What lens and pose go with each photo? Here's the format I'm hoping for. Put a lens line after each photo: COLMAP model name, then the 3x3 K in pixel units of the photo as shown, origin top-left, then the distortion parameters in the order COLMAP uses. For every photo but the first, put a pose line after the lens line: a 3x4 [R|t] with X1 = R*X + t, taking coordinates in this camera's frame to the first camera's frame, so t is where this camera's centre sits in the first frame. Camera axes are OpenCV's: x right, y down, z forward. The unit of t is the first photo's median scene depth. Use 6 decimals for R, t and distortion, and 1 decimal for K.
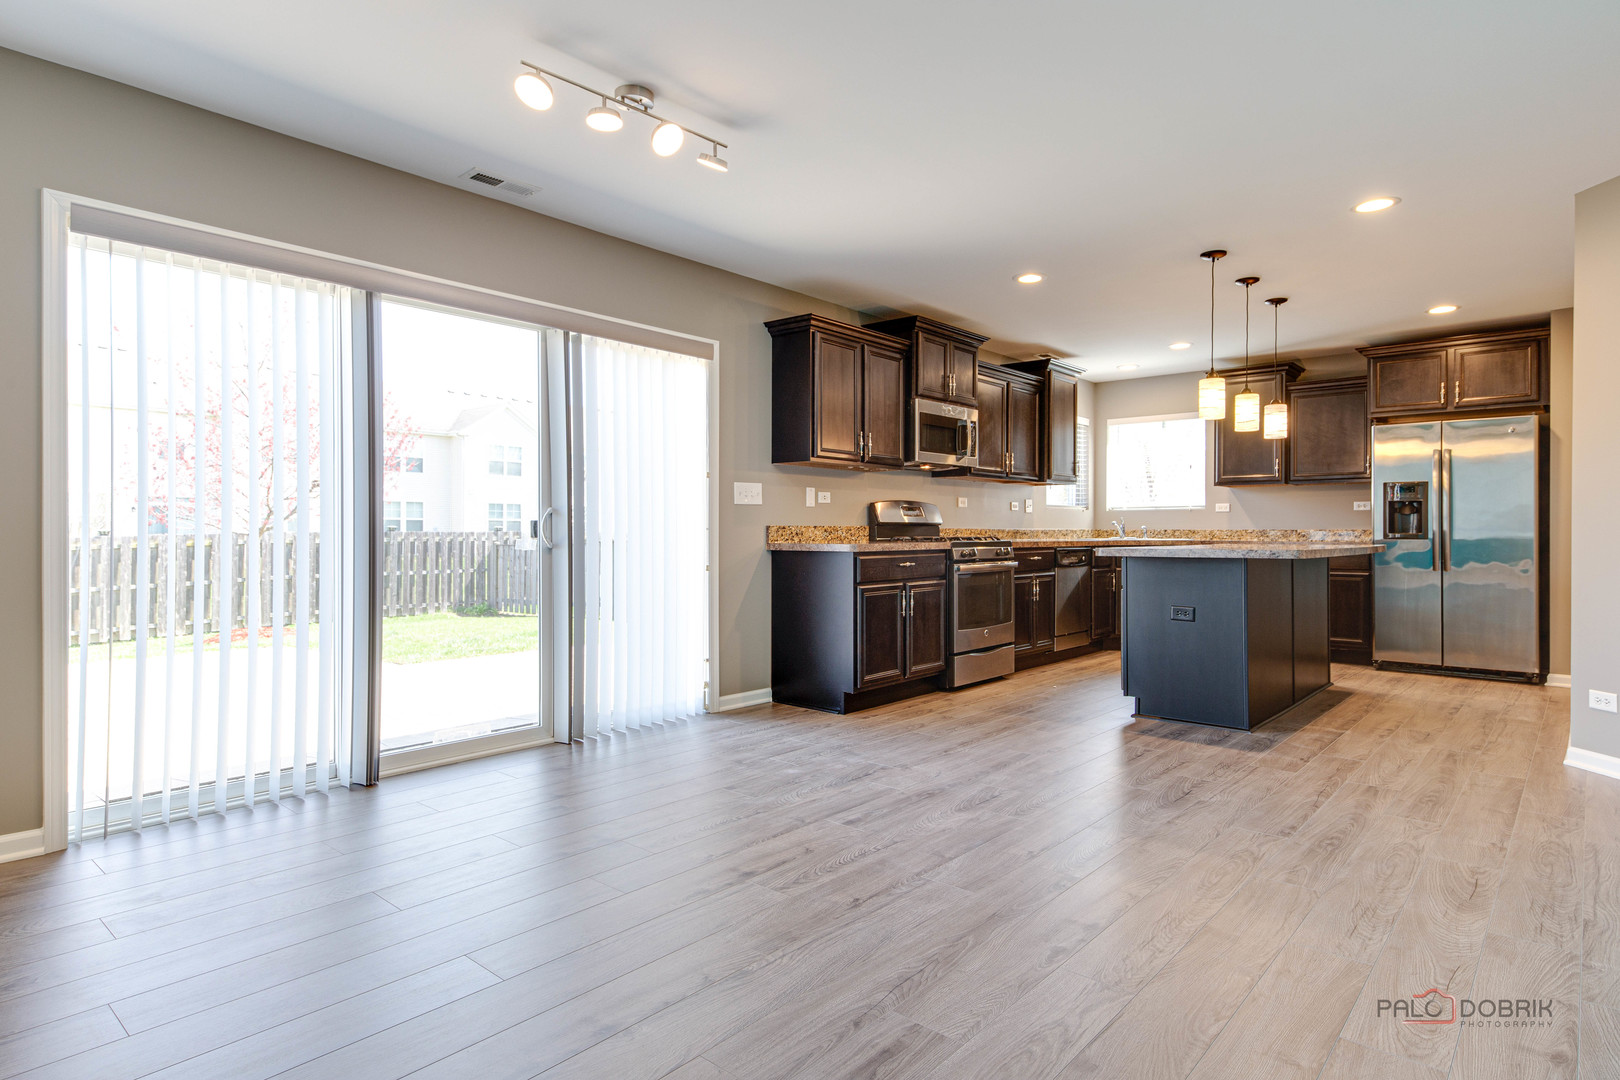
lens RADIAL K [[873.4, 0, 813.8], [0, 873.4, 534.5], [0, 0, 1]] dist [0.022153, -0.009072]
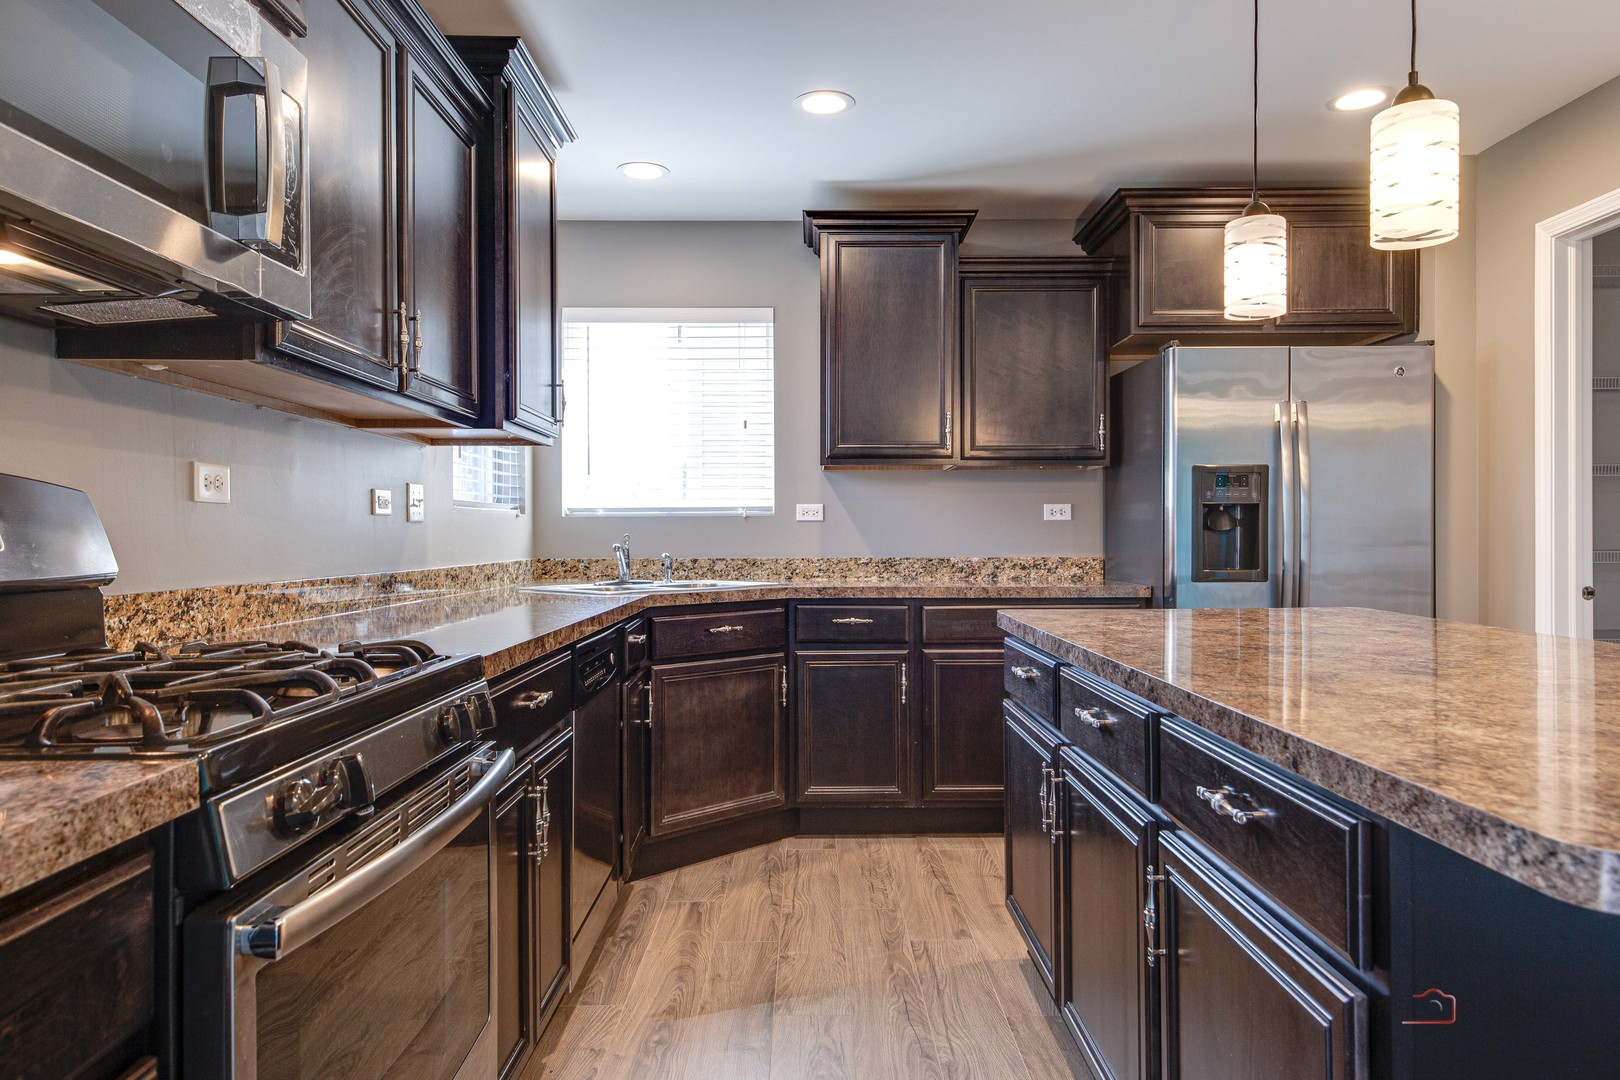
lens RADIAL K [[1056.5, 0, 809.0], [0, 1056.5, 540.1], [0, 0, 1]] dist [0.021240, -0.002990]
pose [[0.748951, -0.008445, 0.662571, 0.108400], [0.008665, 0.999958, 0.002951, -0.022281], [-0.662569, 0.003531, 0.748993, 0.743964]]
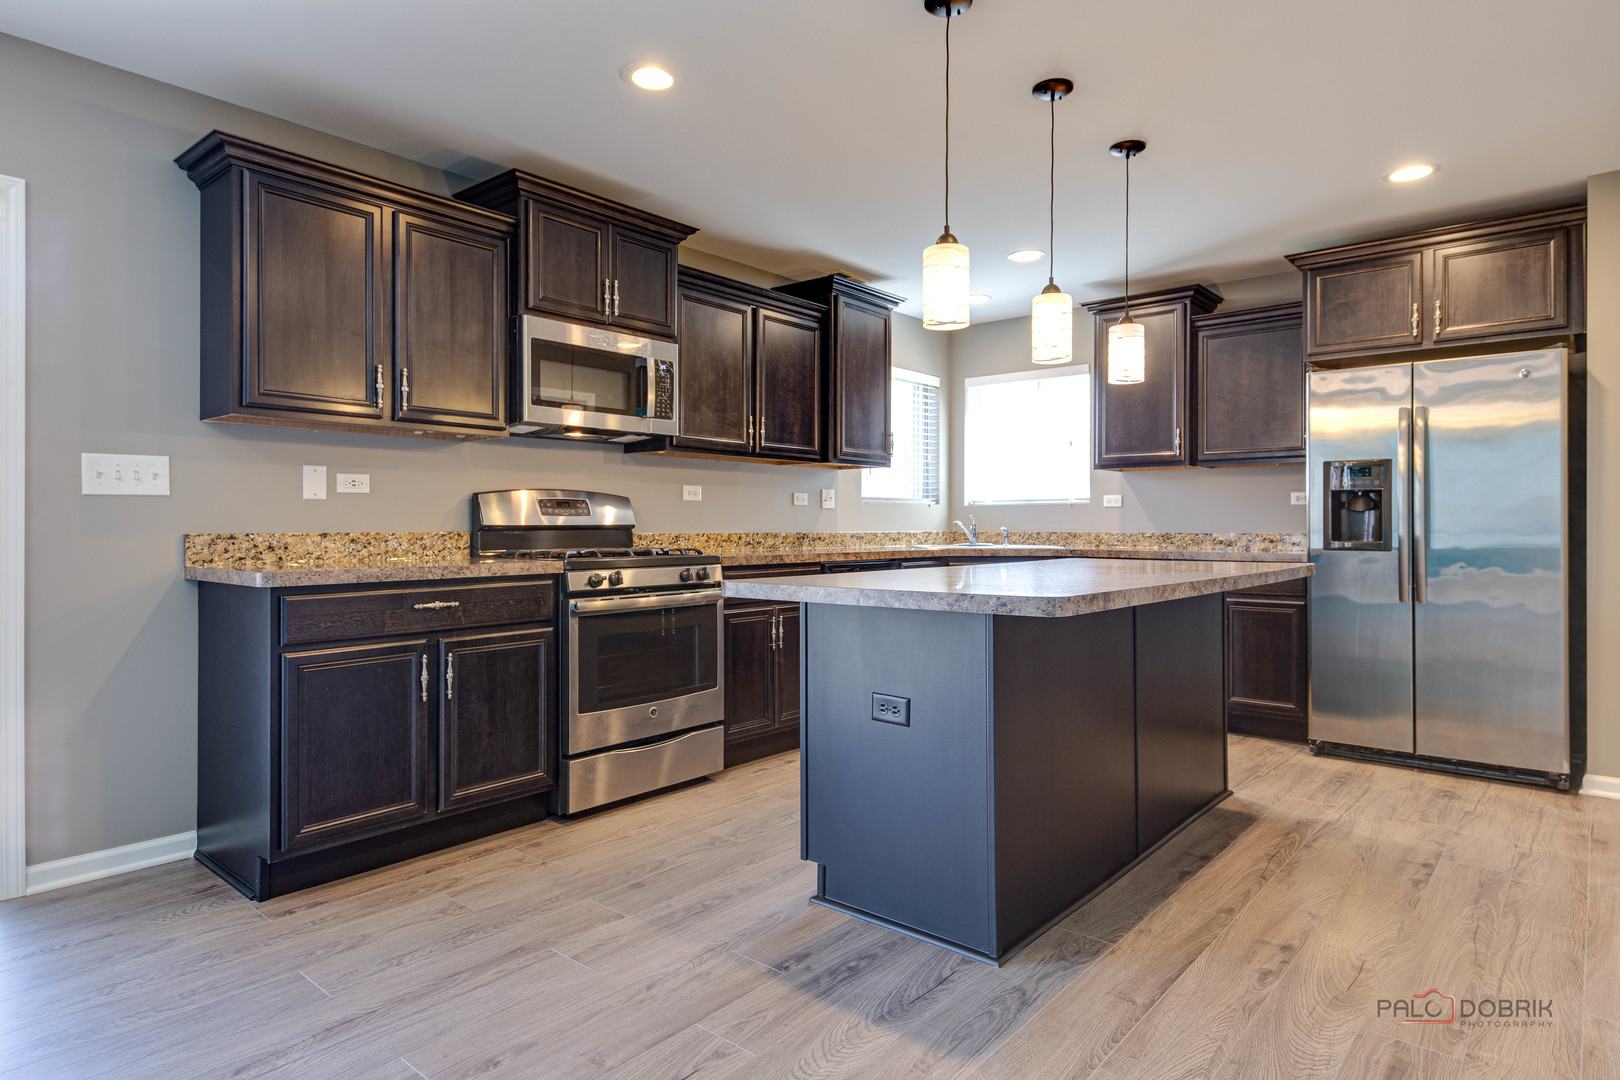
lens RADIAL K [[899.8, 0, 811.1], [0, 899.8, 530.5], [0, 0, 1]] dist [0.013966, -0.002996]
pose [[0.999940, -0.001140, 0.010878, 0.285328], [0.001120, 0.999998, 0.001889, -0.011095], [-0.010880, -0.001877, 0.999939, 0.371206]]
